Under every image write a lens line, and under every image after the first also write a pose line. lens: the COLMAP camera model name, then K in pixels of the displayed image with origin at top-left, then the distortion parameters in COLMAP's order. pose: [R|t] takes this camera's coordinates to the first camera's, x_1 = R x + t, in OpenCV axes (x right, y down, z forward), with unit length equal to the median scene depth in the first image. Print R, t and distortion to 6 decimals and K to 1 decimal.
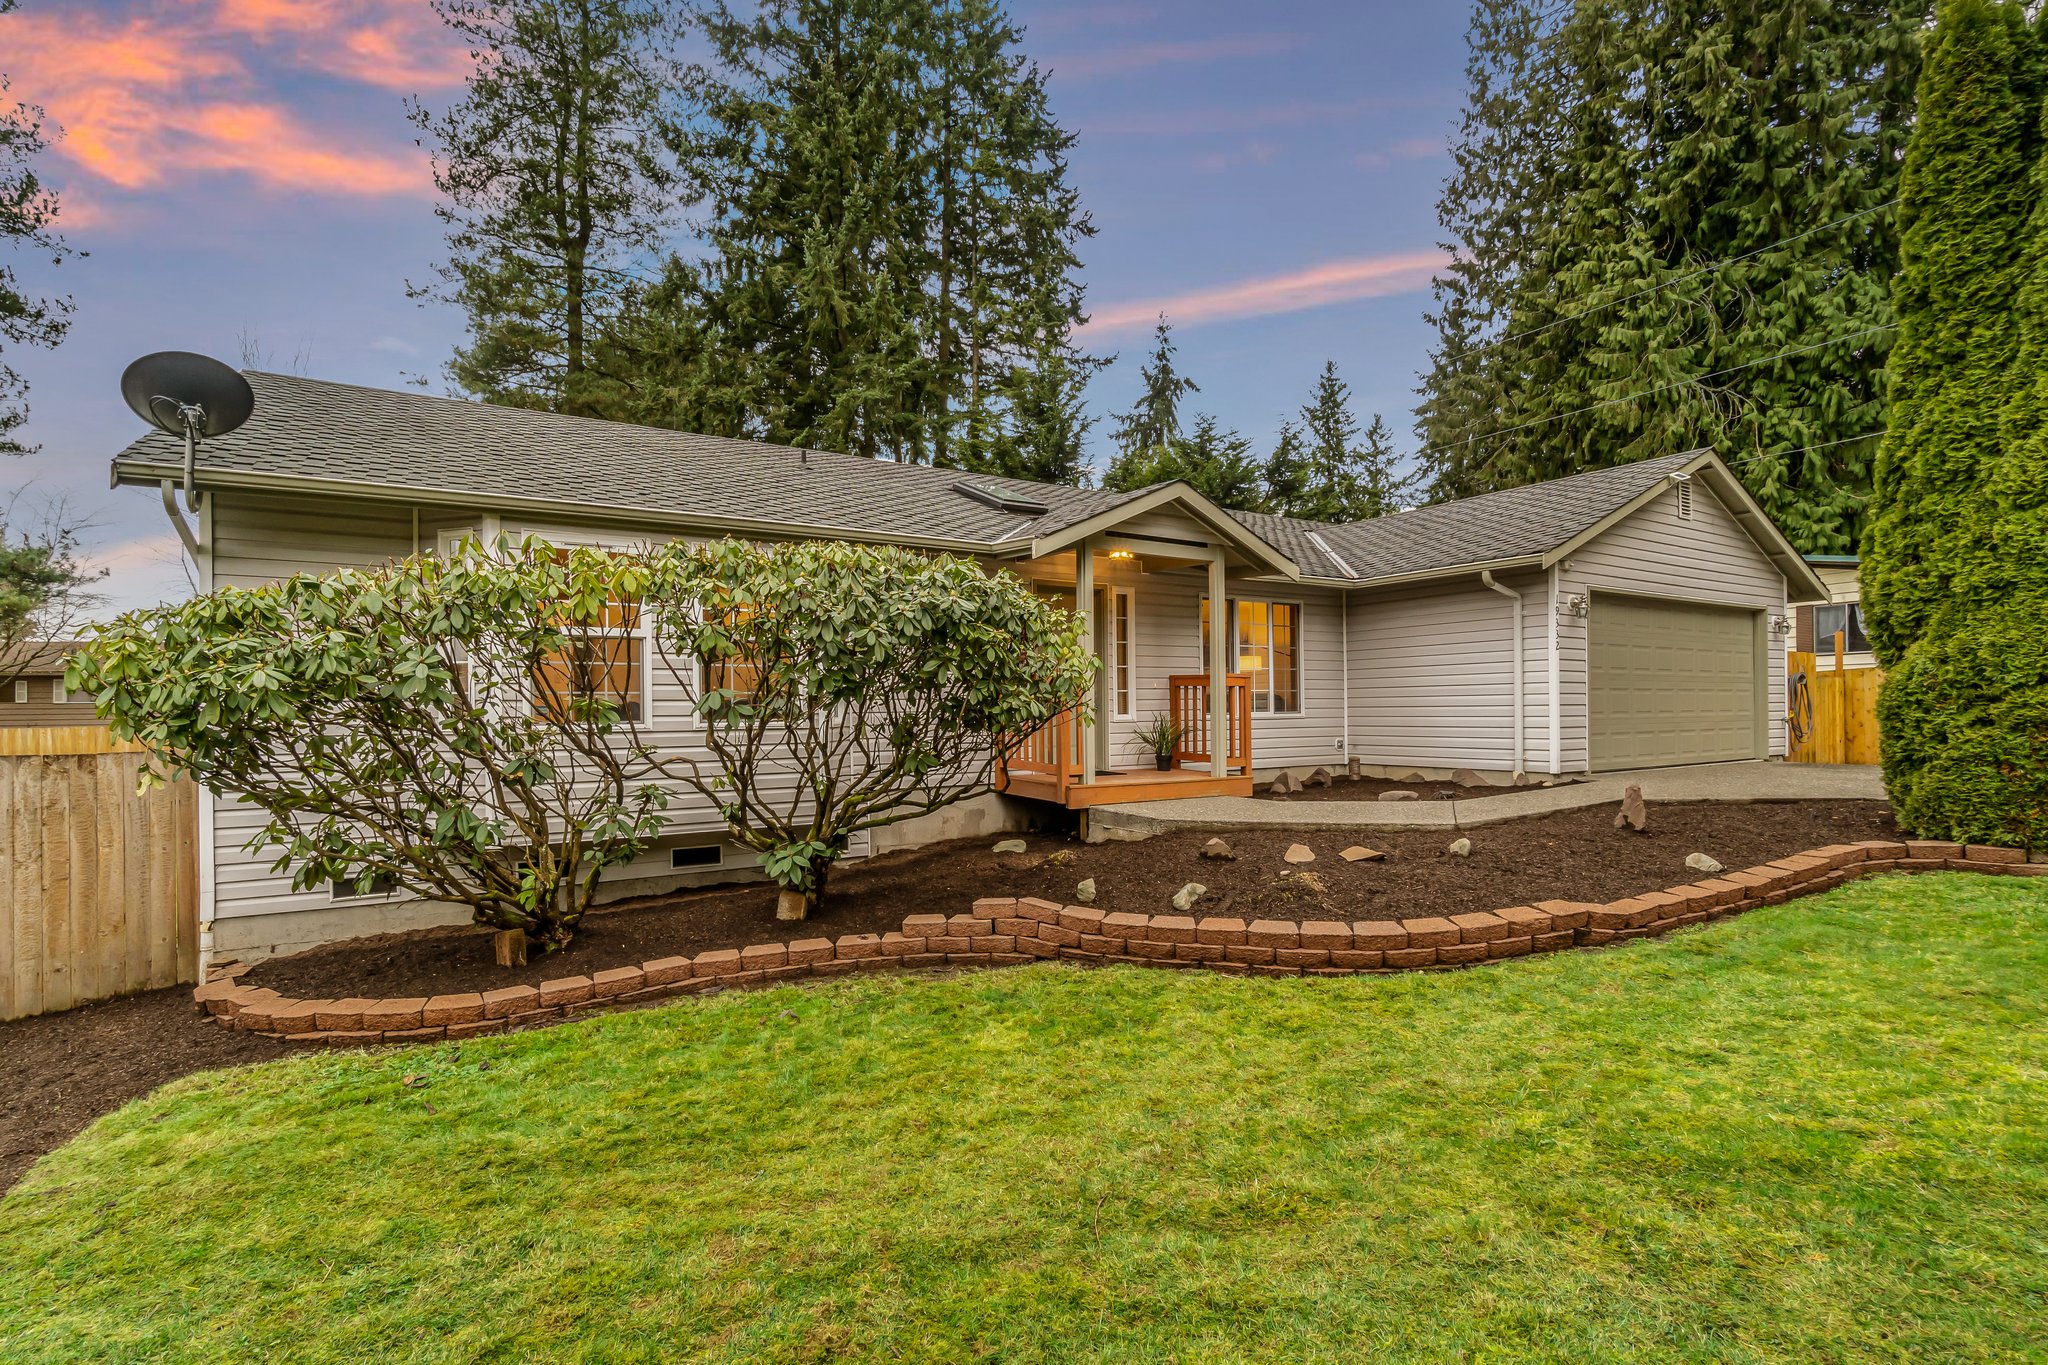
lens RADIAL K [[848.6, 0, 1020.1], [0, 848.6, 694.6], [0, 0, 1]] dist [-0.002323, -0.000220]
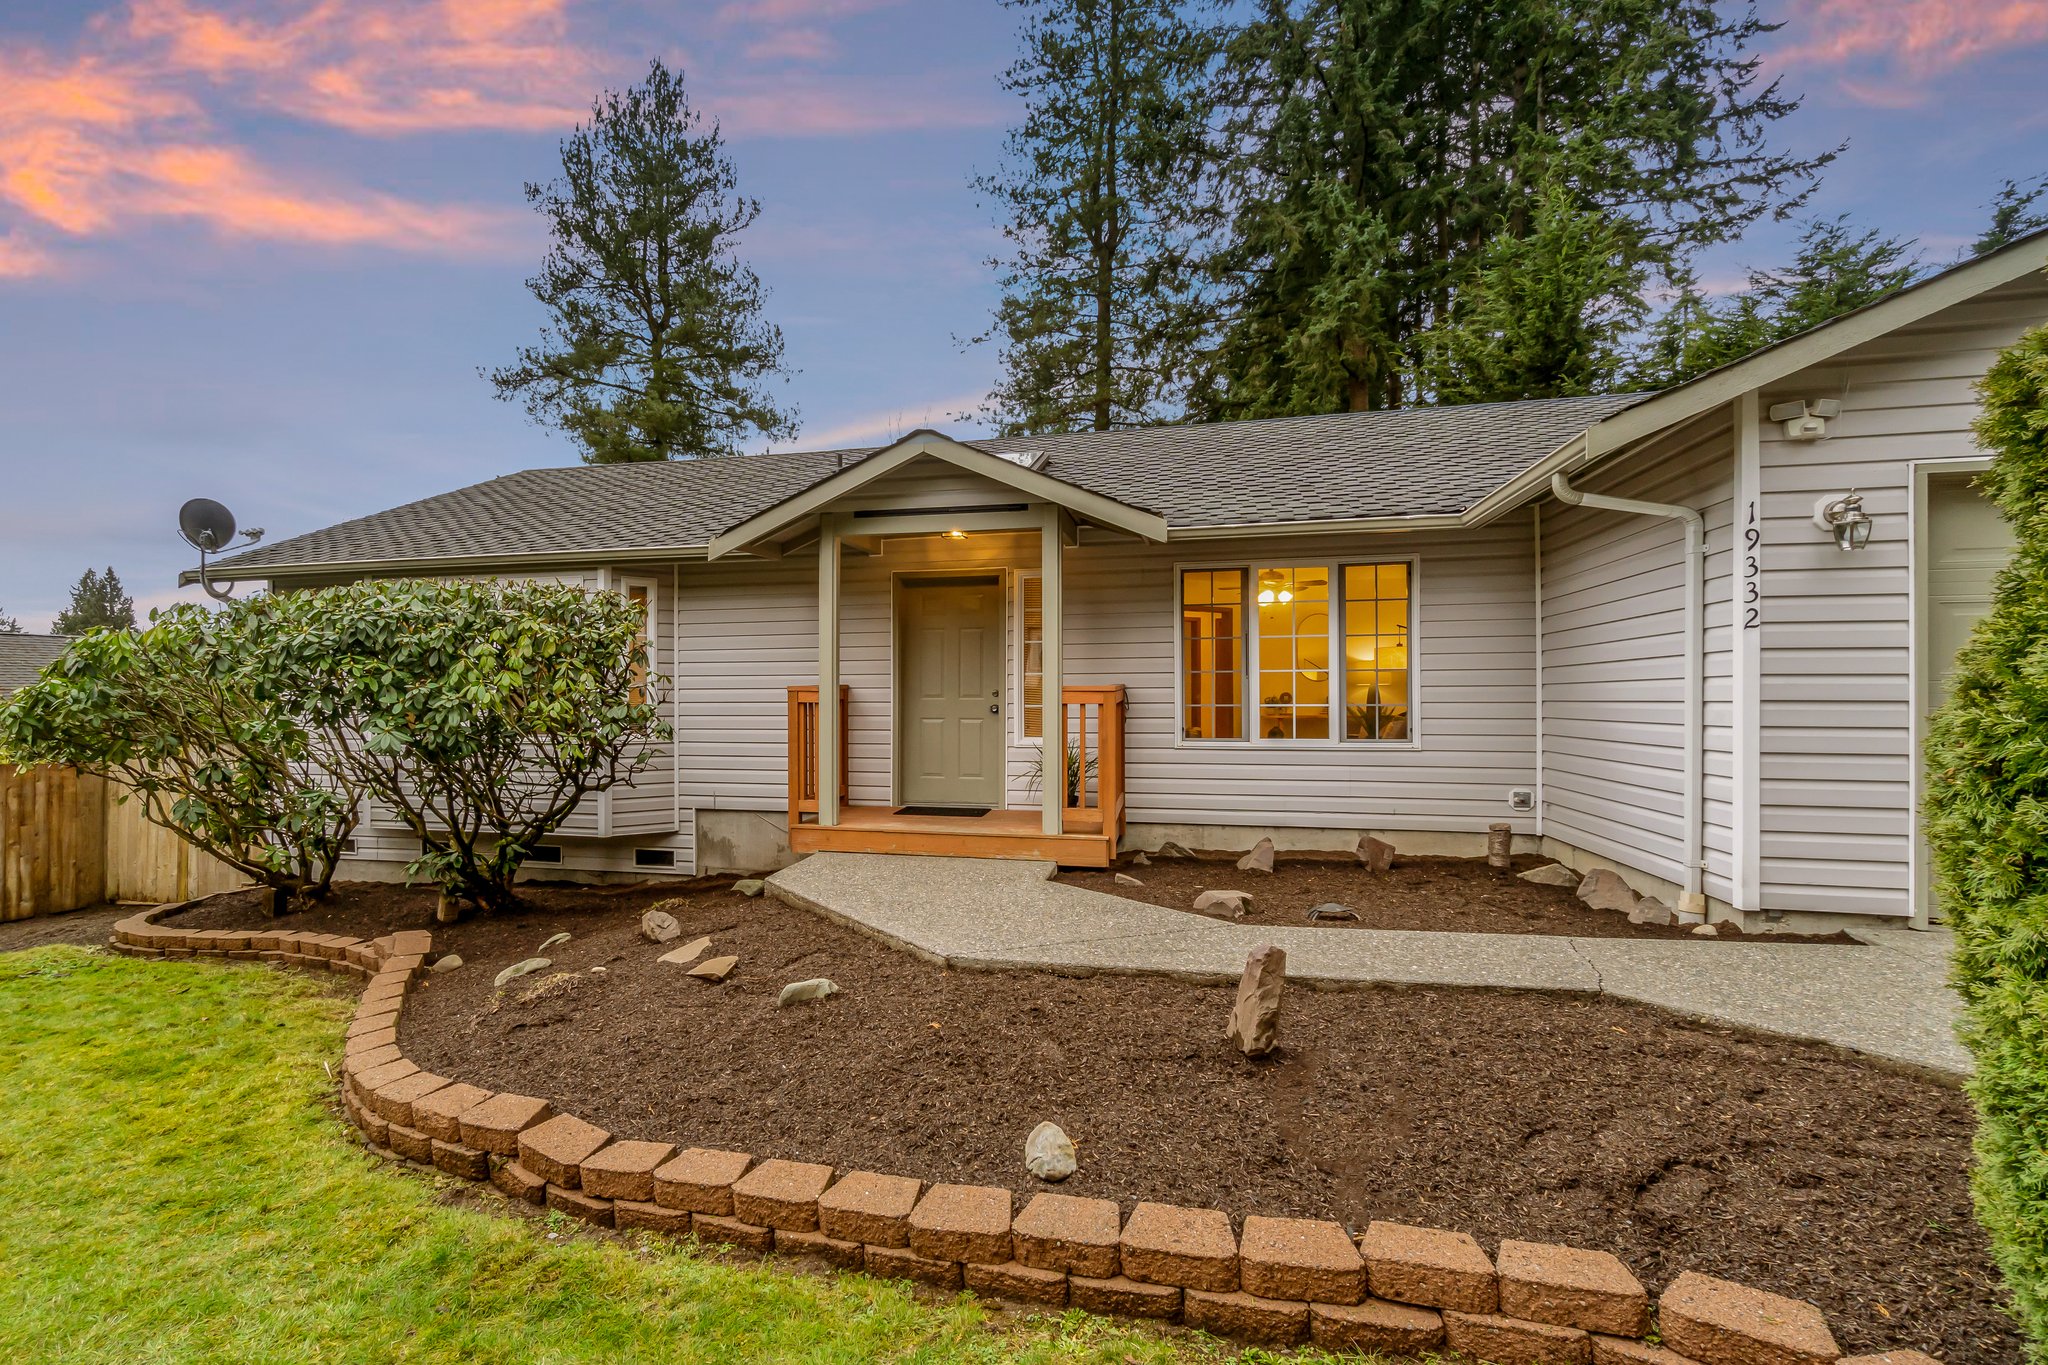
lens RADIAL K [[928.1, 0, 1022.4], [0, 928.1, 682.1], [0, 0, 1]] dist [0.004420, 0.000366]
pose [[0.734214, -0.000600, -0.678918, 0.662867], [0.003477, 0.999990, 0.002876, -0.027461], [0.678909, -0.004473, 0.734208, 0.374971]]
